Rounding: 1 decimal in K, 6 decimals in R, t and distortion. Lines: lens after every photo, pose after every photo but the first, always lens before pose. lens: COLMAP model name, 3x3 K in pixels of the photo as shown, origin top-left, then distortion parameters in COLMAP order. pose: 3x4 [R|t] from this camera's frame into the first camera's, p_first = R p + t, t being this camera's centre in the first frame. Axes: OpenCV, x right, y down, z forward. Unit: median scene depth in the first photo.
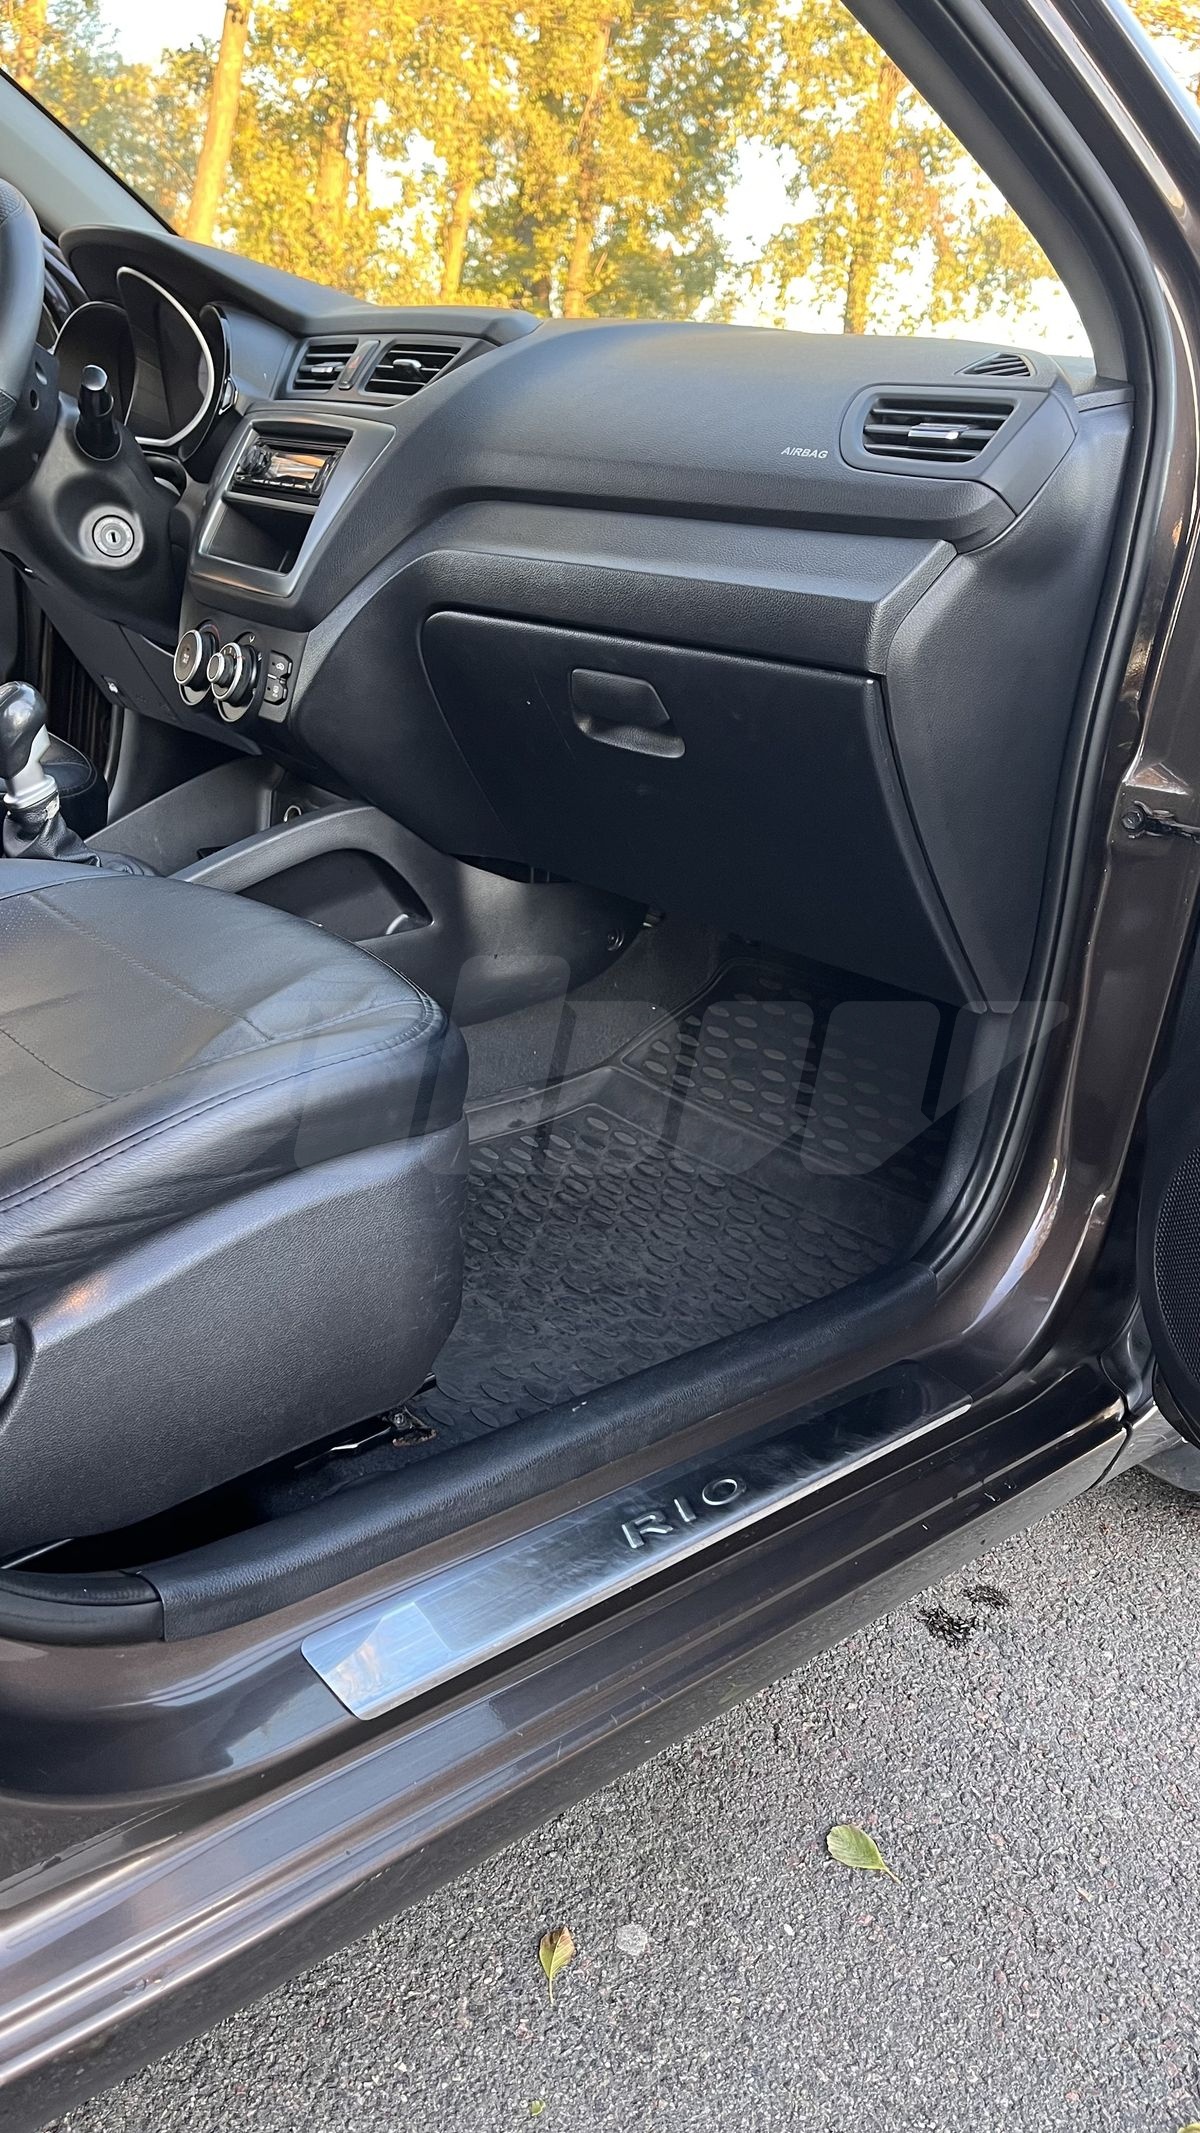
lens RADIAL K [[1643.5, 0, 599.9], [0, 1643.5, 1073.2], [0, 0, 1]] dist [0.068186, -0.071849]
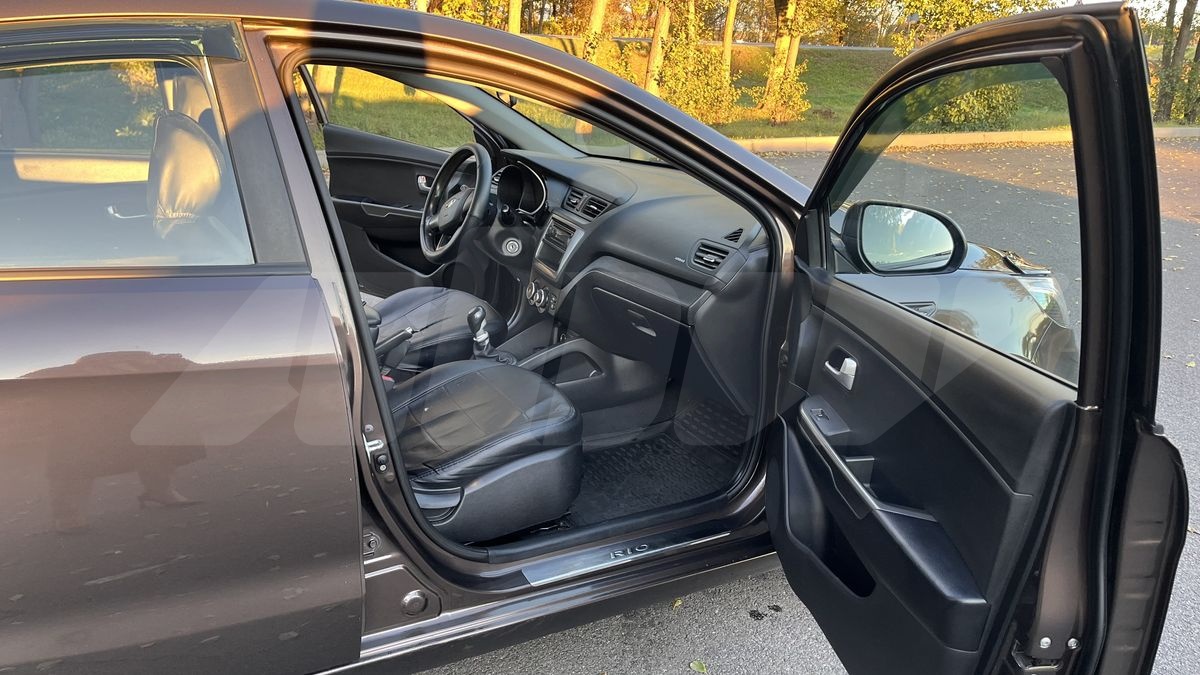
lens RADIAL K [[957.4, 0, 596.7], [0, 957.4, 362.7], [0, 0, 1]] dist [0.143718, -0.000716]
pose [[0.966423, 0.021301, -0.256071, 0.385001], [-0.028482, 0.999297, -0.024366, -0.076272], [0.255372, 0.030841, 0.966351, -0.824474]]
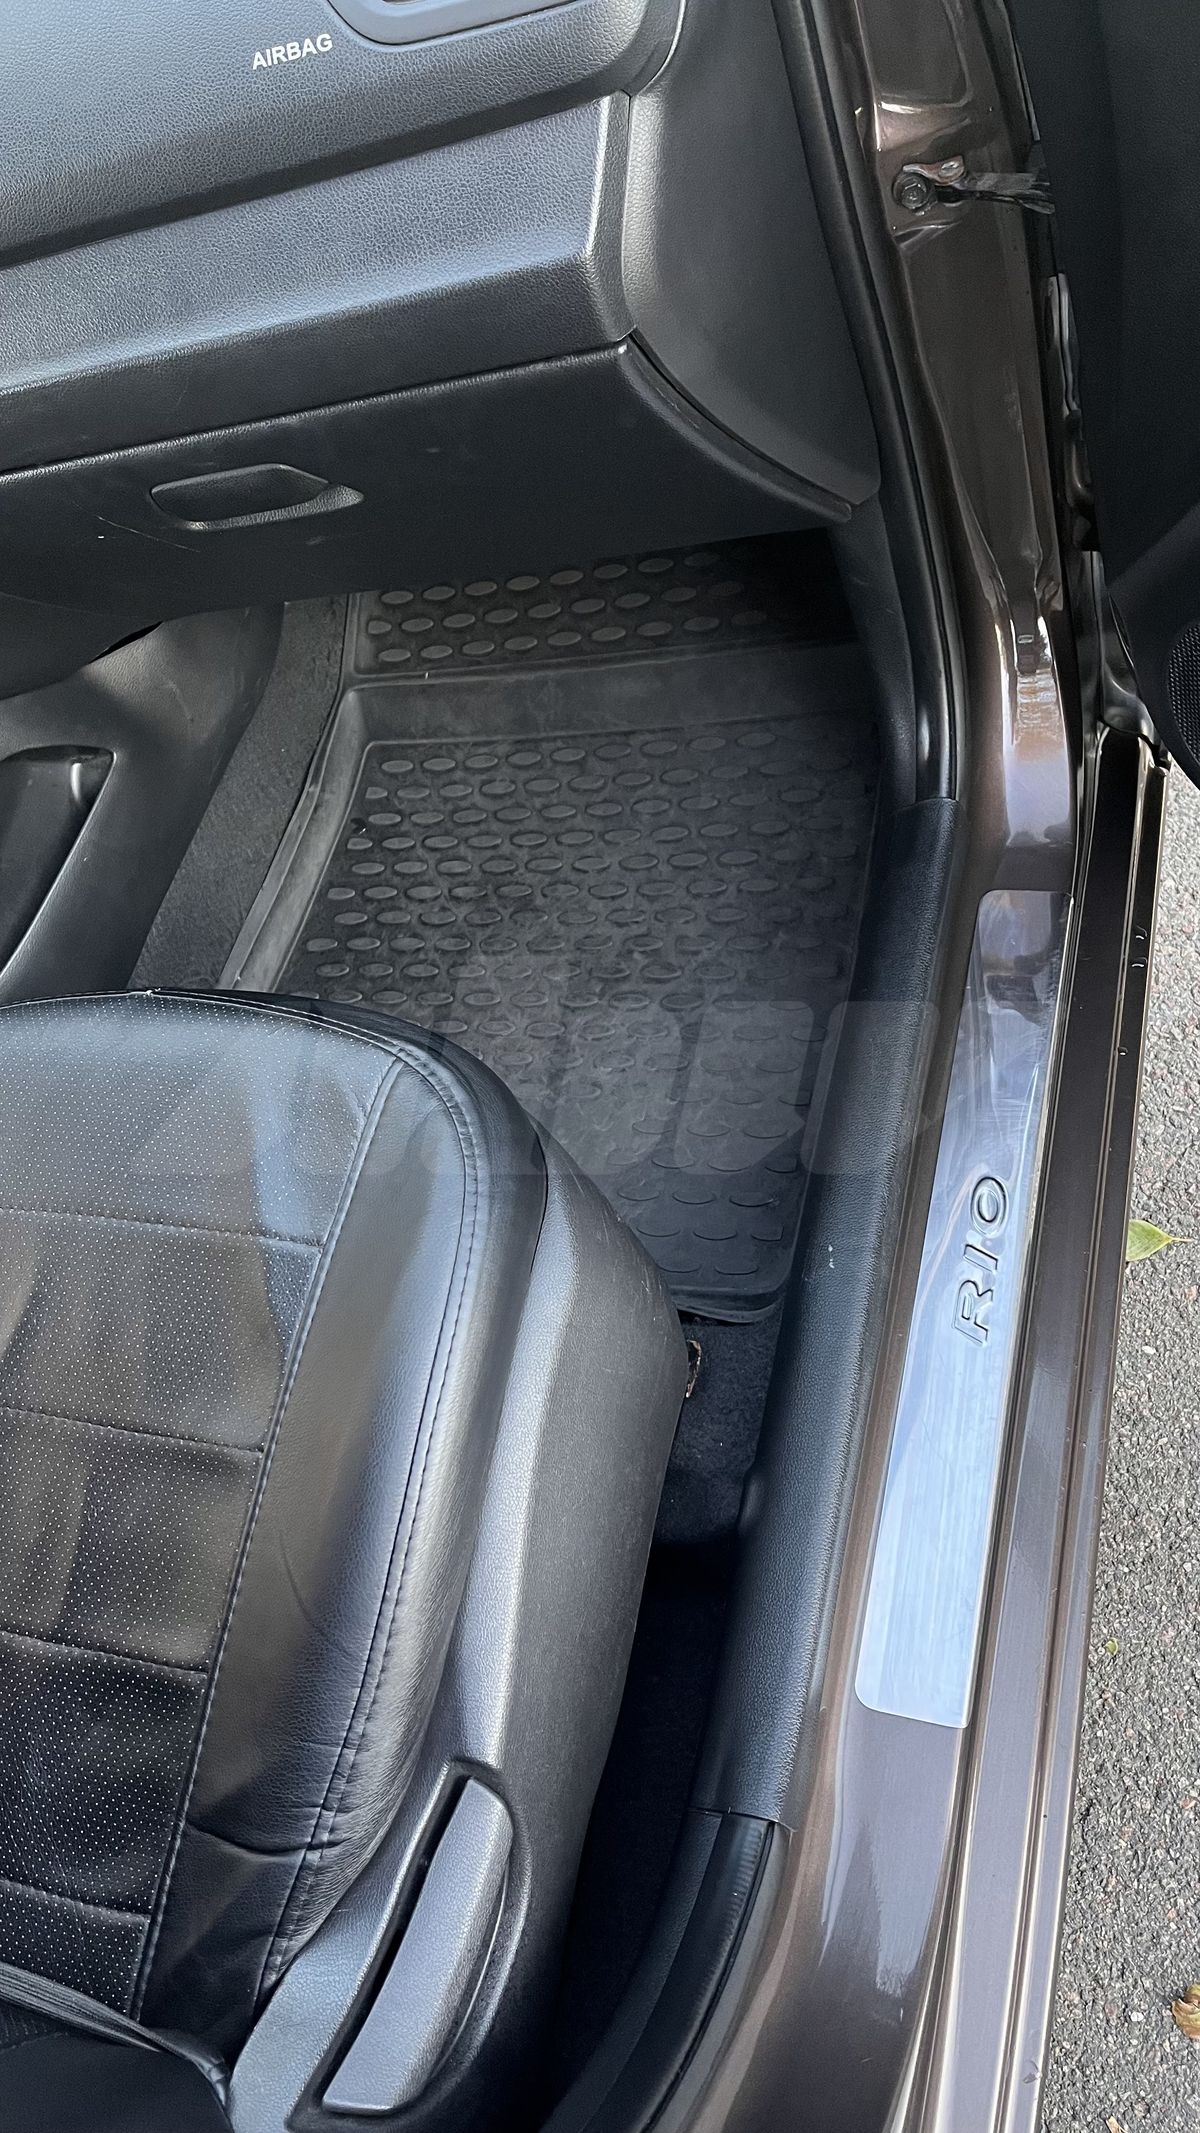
lens RADIAL K [[1643.5, 0, 599.9], [0, 1643.5, 1073.2], [0, 0, 1]] dist [0.068186, -0.071849]
pose [[0.752937, -0.658086, -0.003089, -0.028896], [0.558131, 0.636074, 0.532823, -0.313828], [-0.348678, -0.402906, 0.846221, 0.226237]]
